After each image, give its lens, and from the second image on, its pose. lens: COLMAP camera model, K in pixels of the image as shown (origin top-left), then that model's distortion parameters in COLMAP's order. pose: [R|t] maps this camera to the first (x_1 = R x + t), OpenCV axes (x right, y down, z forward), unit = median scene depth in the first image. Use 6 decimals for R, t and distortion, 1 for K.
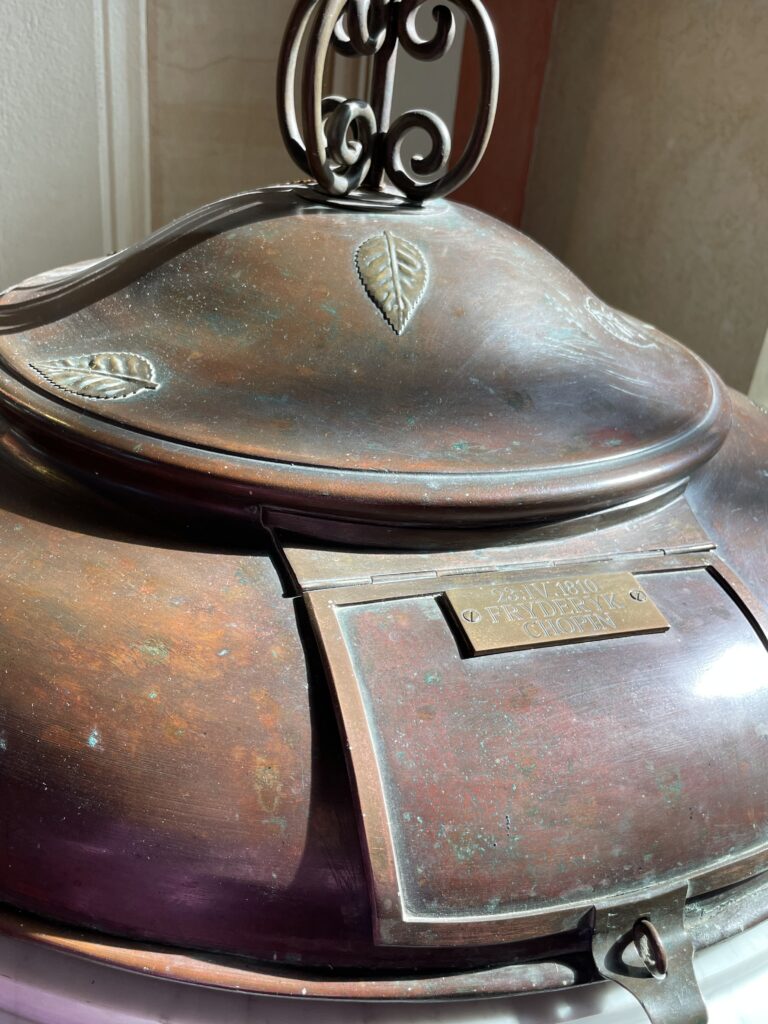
lens RADIAL K [[933.8, 0, 384.0], [0, 933.8, 512.0], [0, 0, 1]] dist [0.108506, -0.221619]
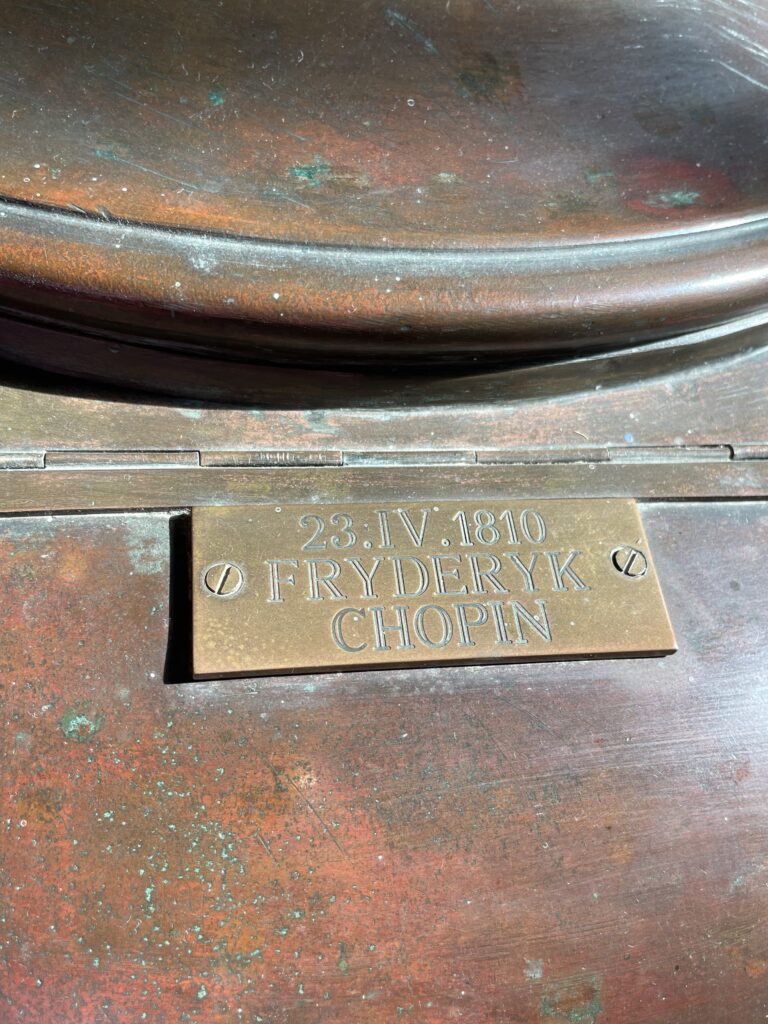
lens RADIAL K [[933.8, 0, 384.0], [0, 933.8, 512.0], [0, 0, 1]] dist [0.108506, -0.221619]
pose [[0.978714, 0.158568, -0.130290, 0.202893], [-0.108856, 0.939278, 0.325433, -0.069211], [0.173982, -0.304323, 0.936546, 0.540737]]
